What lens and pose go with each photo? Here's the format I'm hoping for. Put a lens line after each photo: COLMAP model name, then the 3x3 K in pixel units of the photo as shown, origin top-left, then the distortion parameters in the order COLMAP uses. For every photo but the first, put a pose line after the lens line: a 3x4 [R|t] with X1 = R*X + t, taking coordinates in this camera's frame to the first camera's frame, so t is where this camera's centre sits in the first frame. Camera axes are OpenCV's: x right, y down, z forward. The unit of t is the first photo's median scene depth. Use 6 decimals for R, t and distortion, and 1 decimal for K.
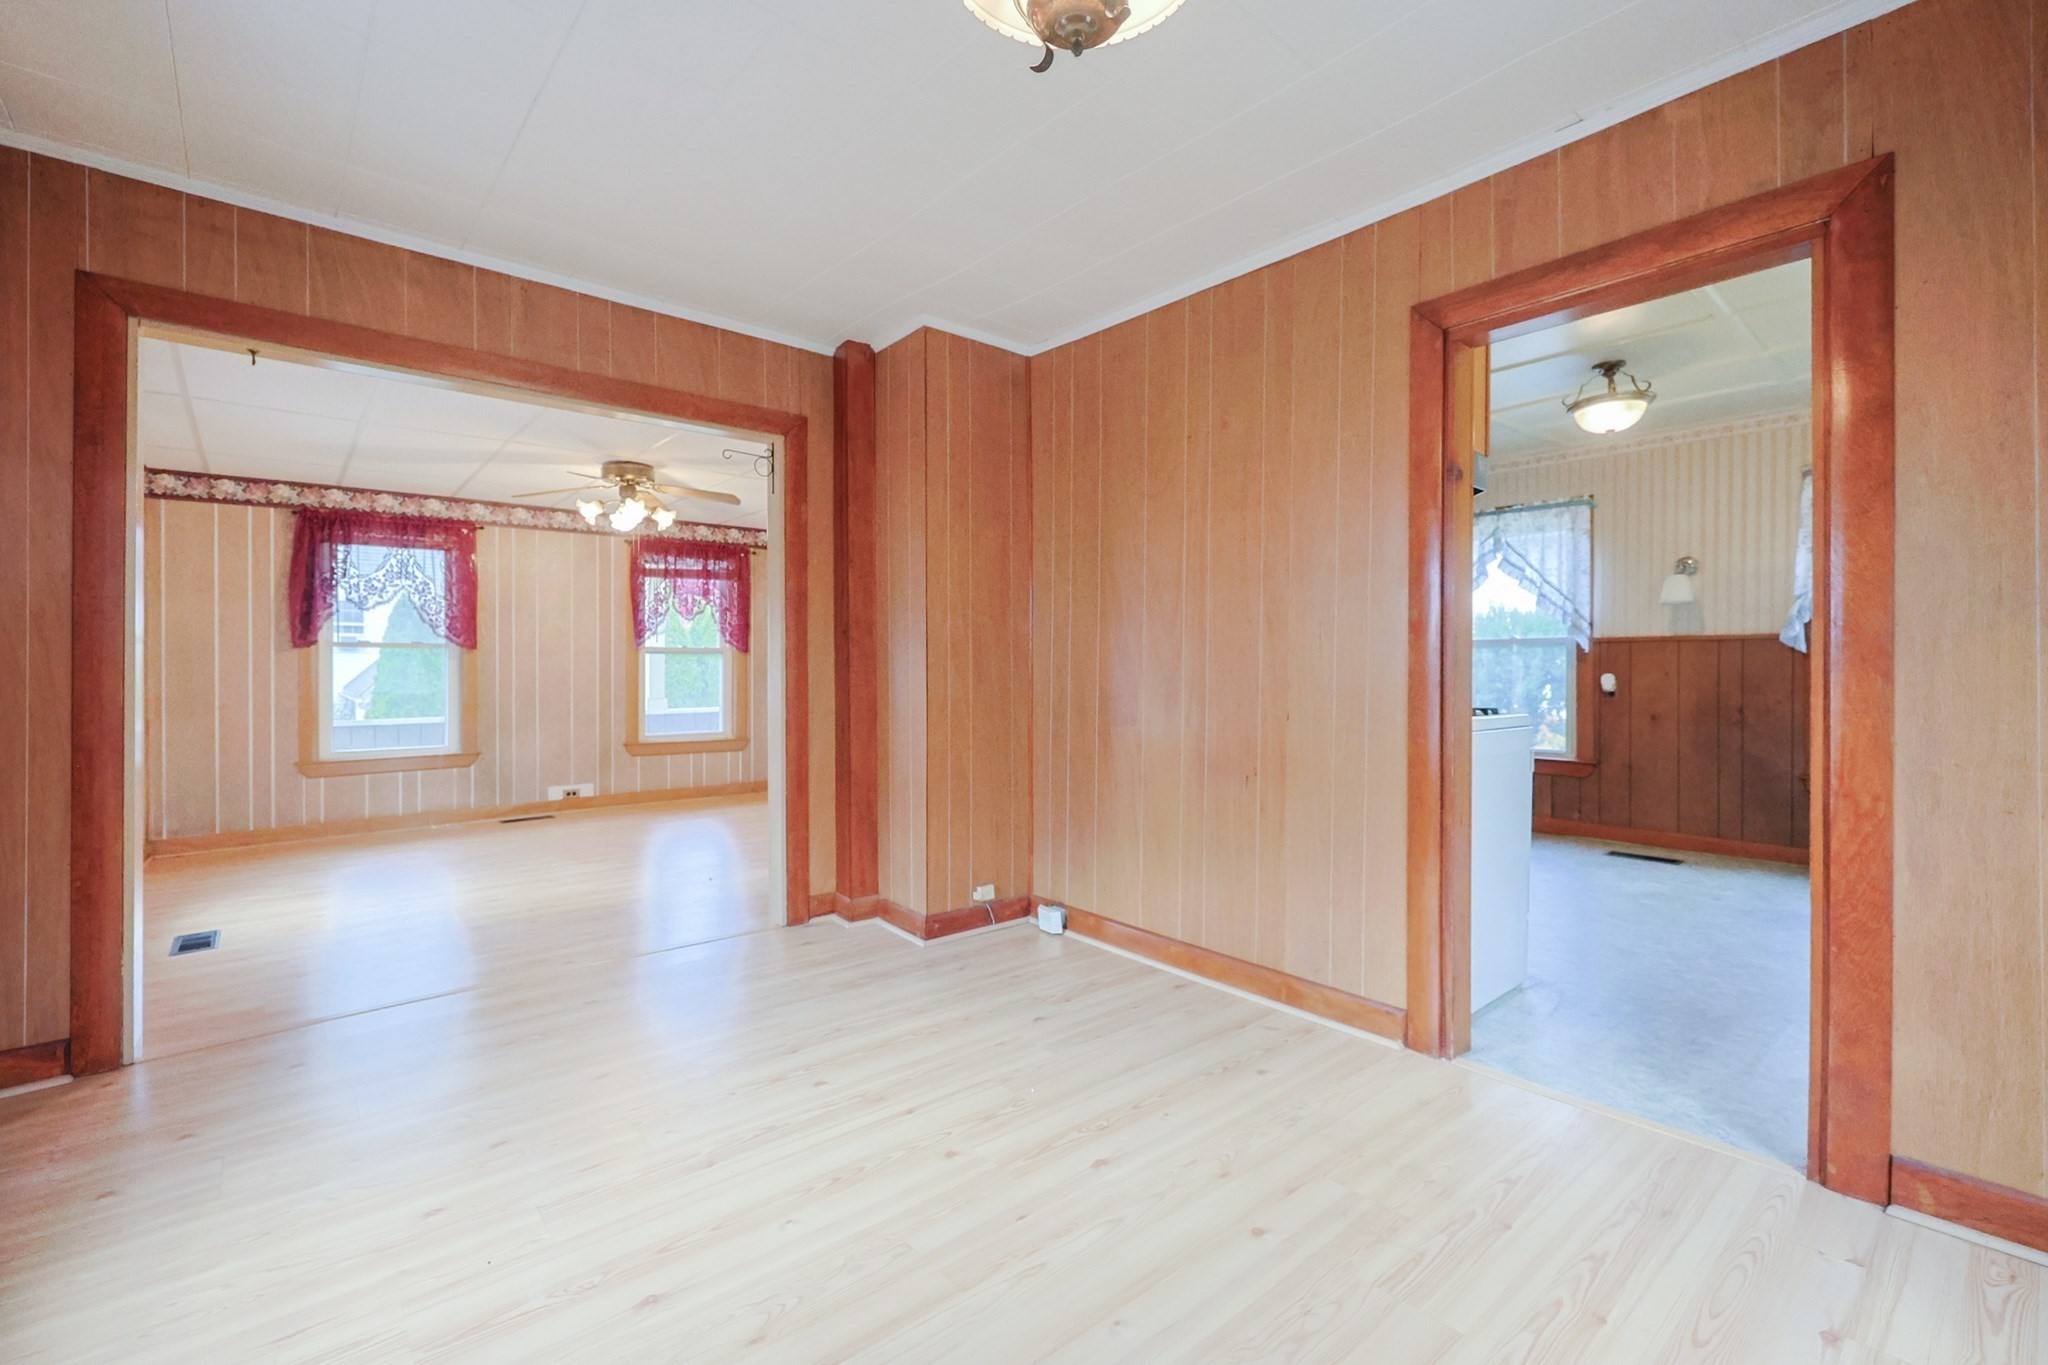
lens RADIAL K [[857.2, 0, 1017.1], [0, 857.2, 672.9], [0, 0, 1]] dist [-0.000190, -0.000198]
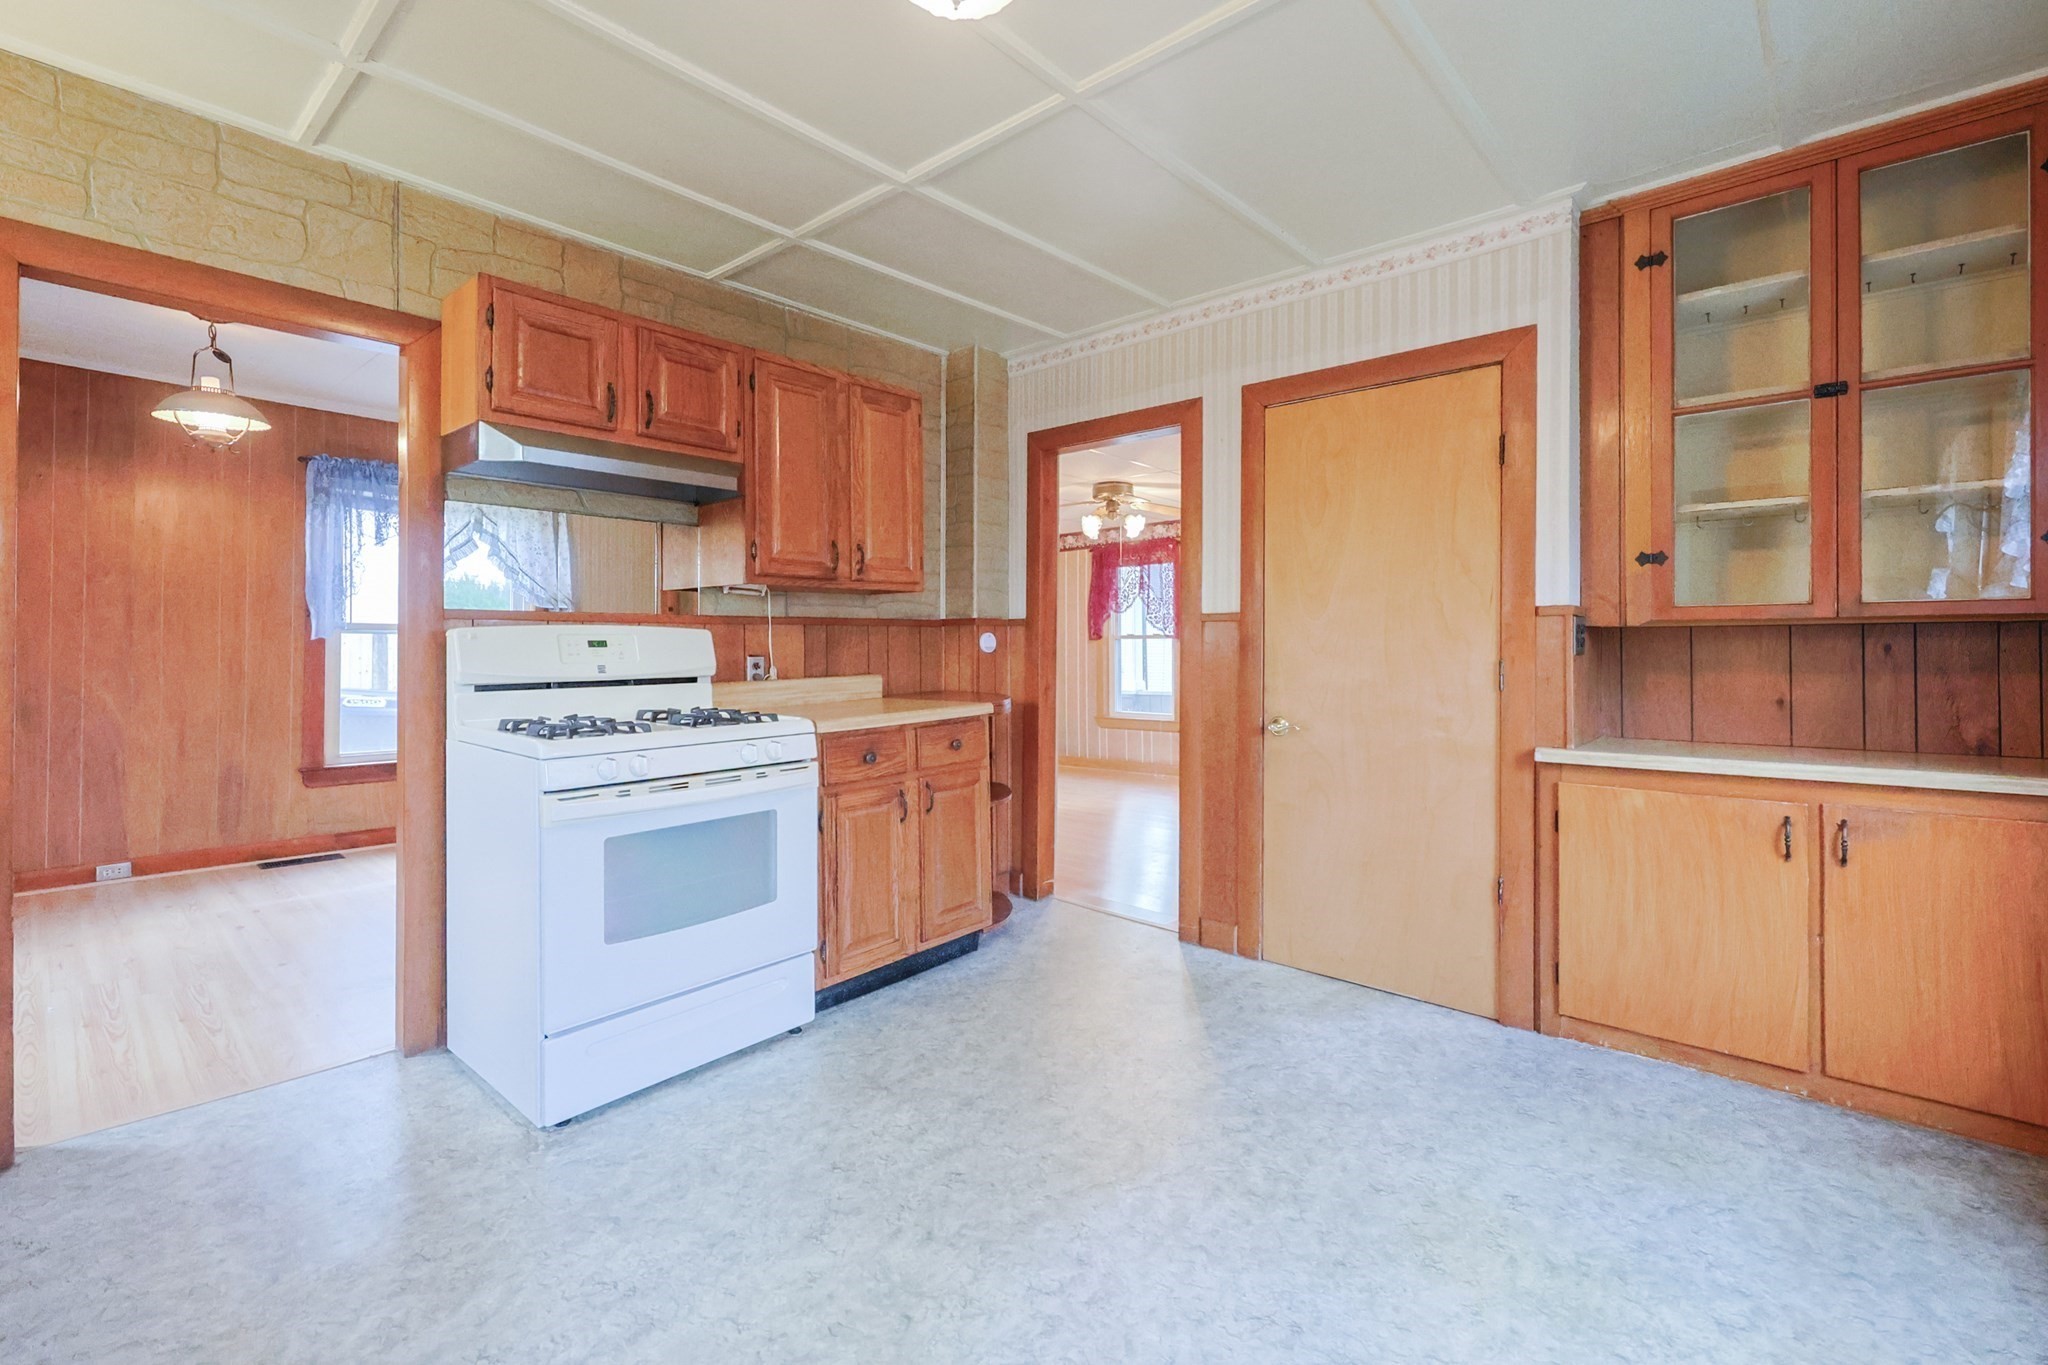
lens RADIAL K [[899.8, 0, 1024.9], [0, 899.8, 638.4], [0, 0, 1]] dist [-0.001790, 0.000748]
pose [[0.150240, -0.012135, -0.988575, 0.807311], [-0.003034, 0.999914, -0.012735, -0.014023], [0.988645, 0.004913, 0.150190, 0.741916]]
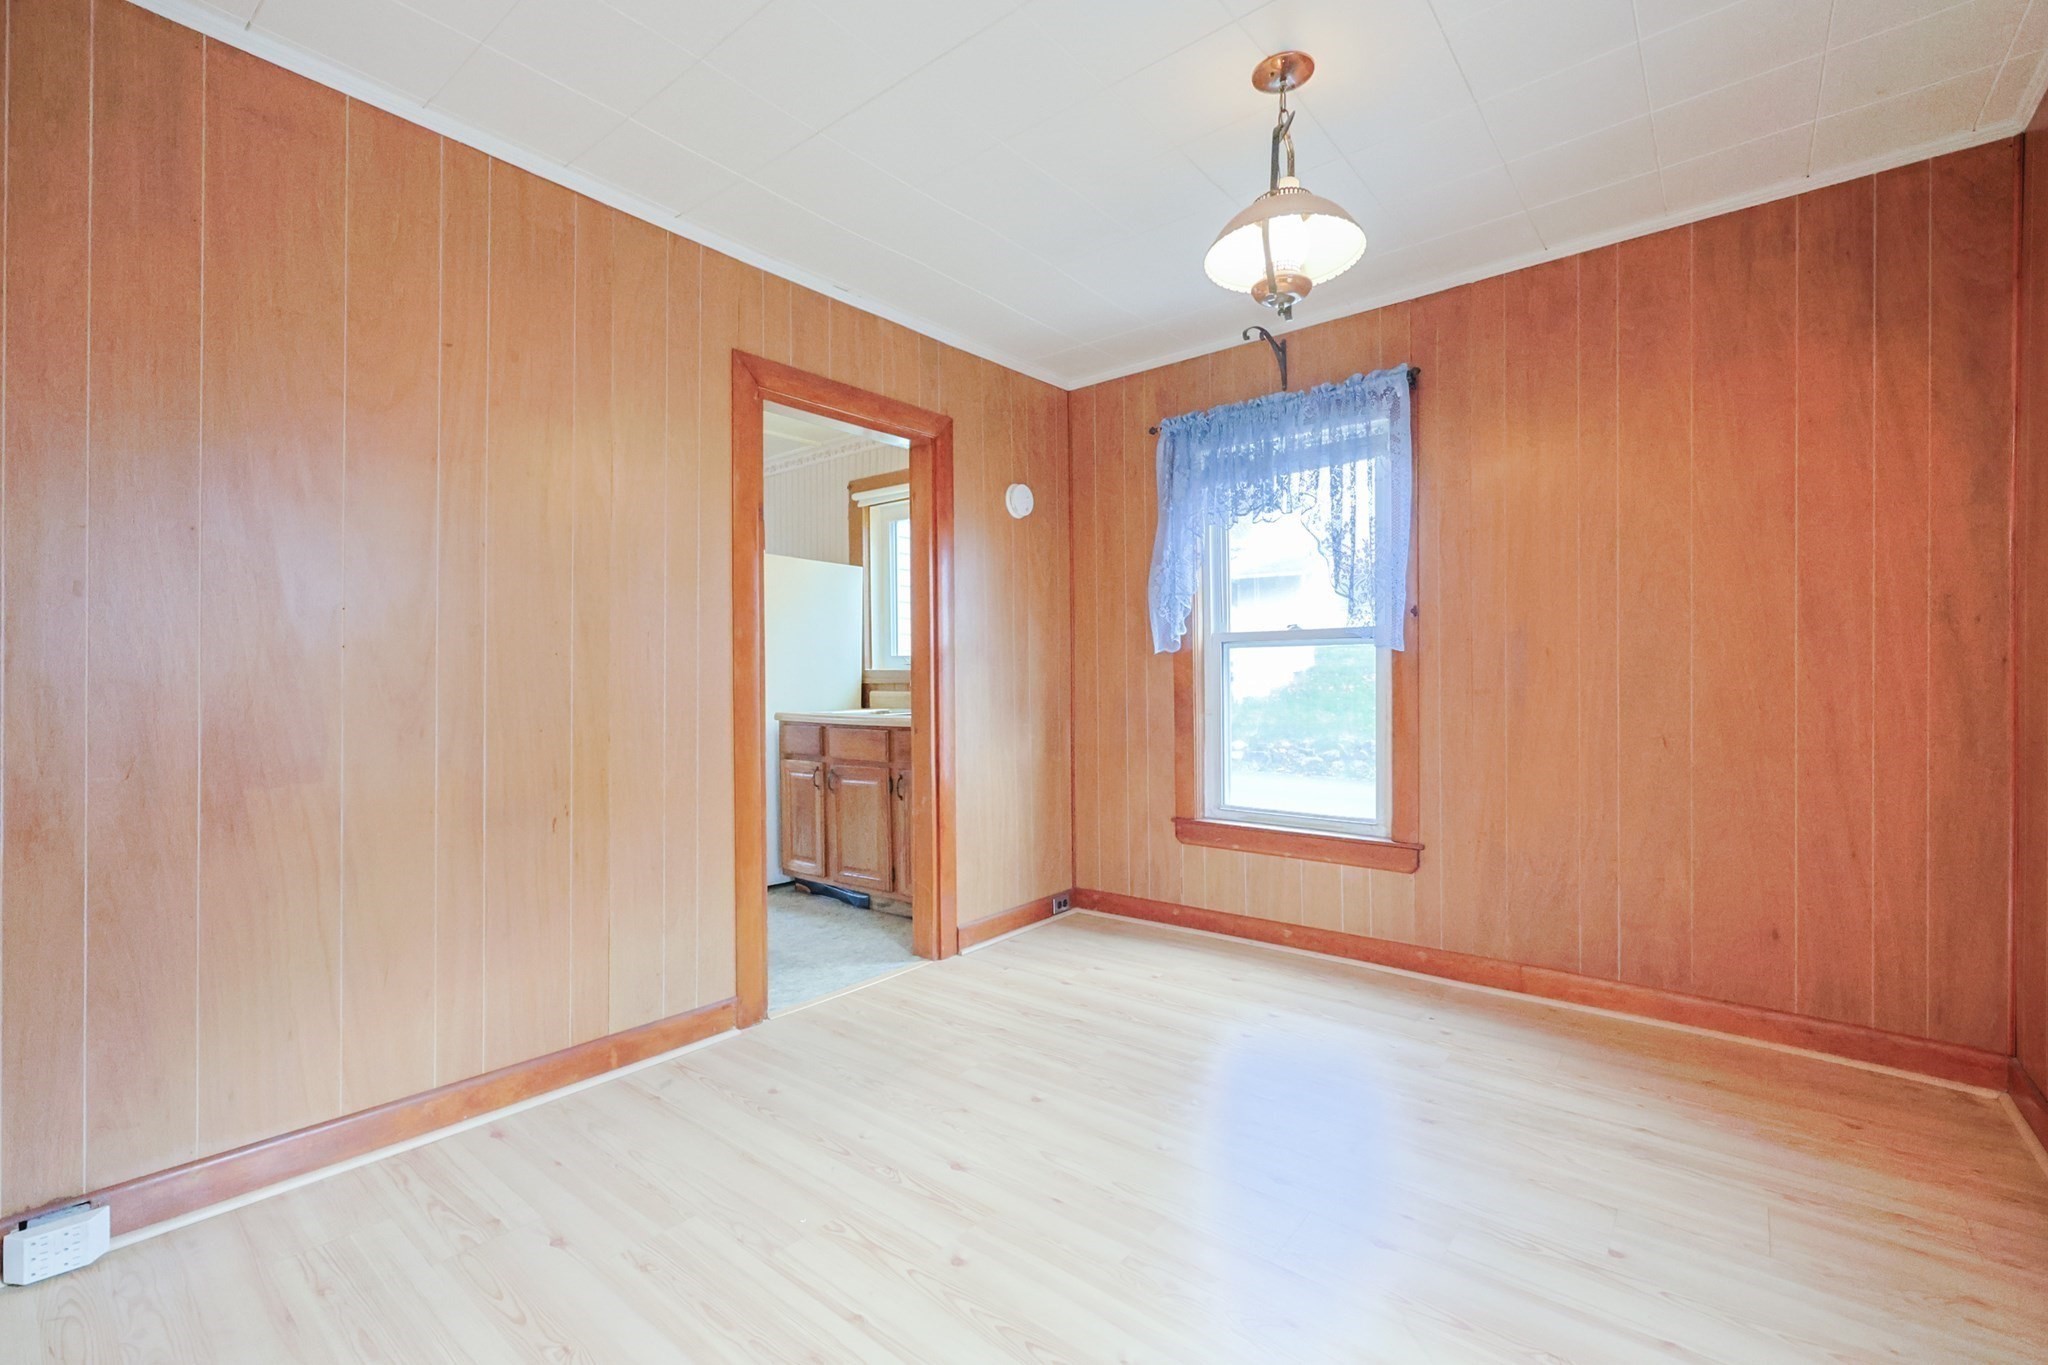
lens RADIAL K [[887.9, 0, 1034.3], [0, 887.9, 692.1], [0, 0, 1]] dist [0.001380, 0.000221]
pose [[-0.177423, -0.014612, 0.984026, -0.346812], [0.006479, 0.999851, 0.016015, -0.003746], [-0.984113, 0.009217, -0.177302, 0.397932]]
